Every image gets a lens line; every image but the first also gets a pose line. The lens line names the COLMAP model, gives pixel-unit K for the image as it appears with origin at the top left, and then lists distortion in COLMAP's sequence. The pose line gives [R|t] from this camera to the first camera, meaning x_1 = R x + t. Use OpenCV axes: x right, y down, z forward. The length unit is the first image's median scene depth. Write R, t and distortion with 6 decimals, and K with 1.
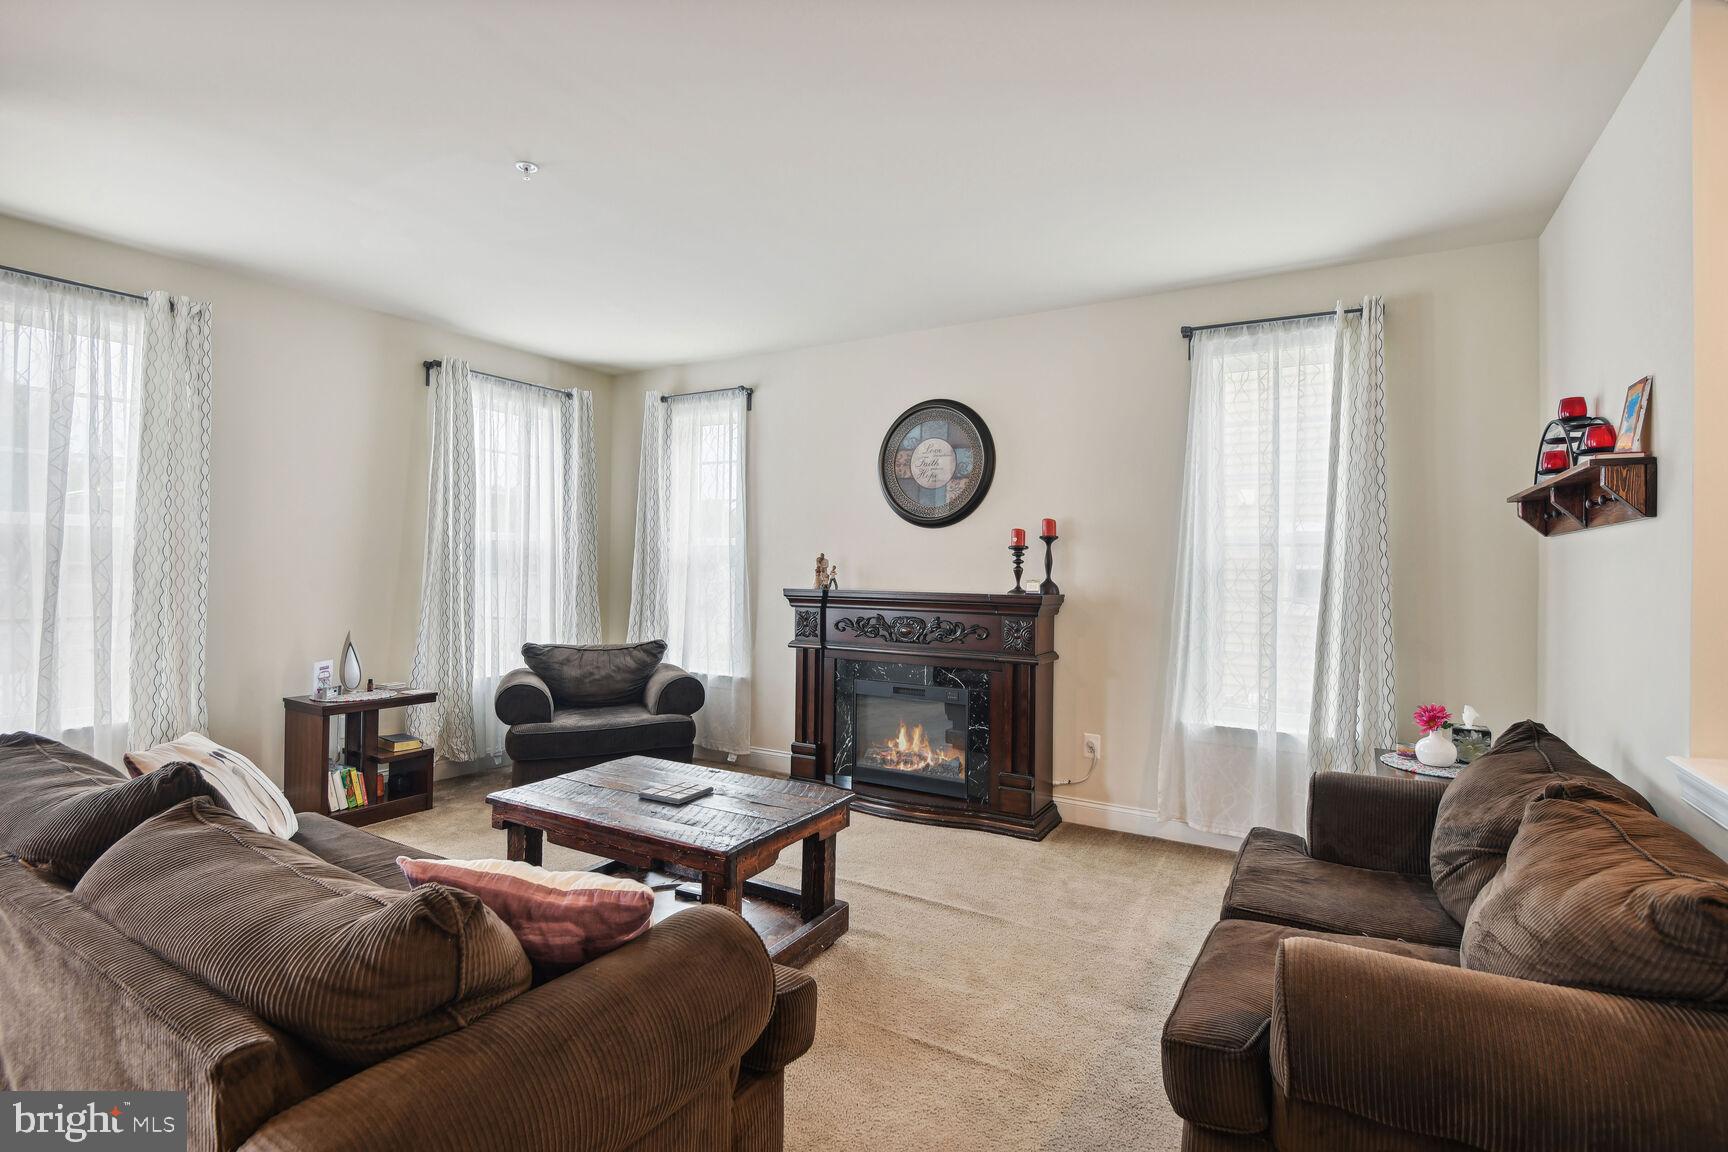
lens RADIAL K [[793.9, 0, 864.0], [0, 793.9, 576.0], [0, 0, 1]] dist [-0.003453, -0.000257]
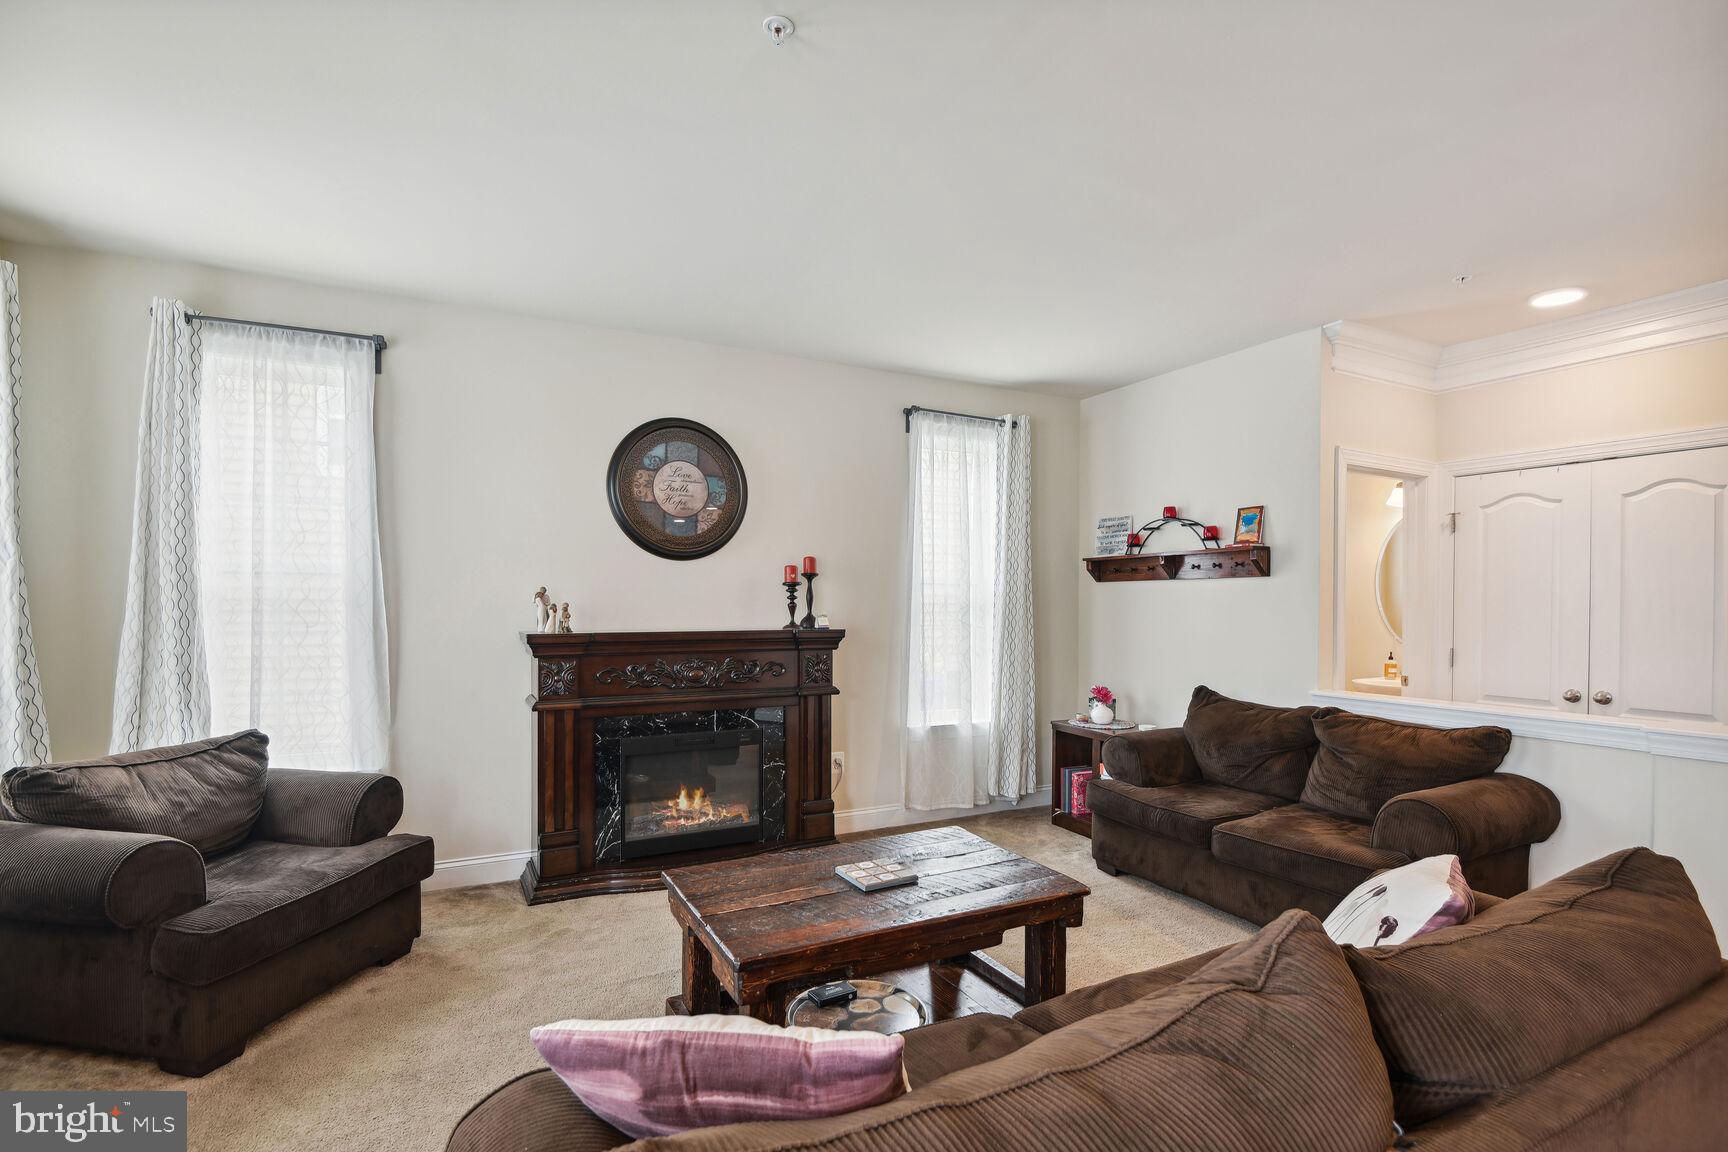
lens RADIAL K [[814.1, 0, 864.1], [0, 814.1, 607.9], [0, 0, 1]] dist [-0.028457, -0.000326]
pose [[0.525824, -0.016783, 0.850428, -0.605860], [0.008419, 0.999859, 0.014527, -0.017745], [-0.850551, -0.000478, 0.525892, 0.340150]]
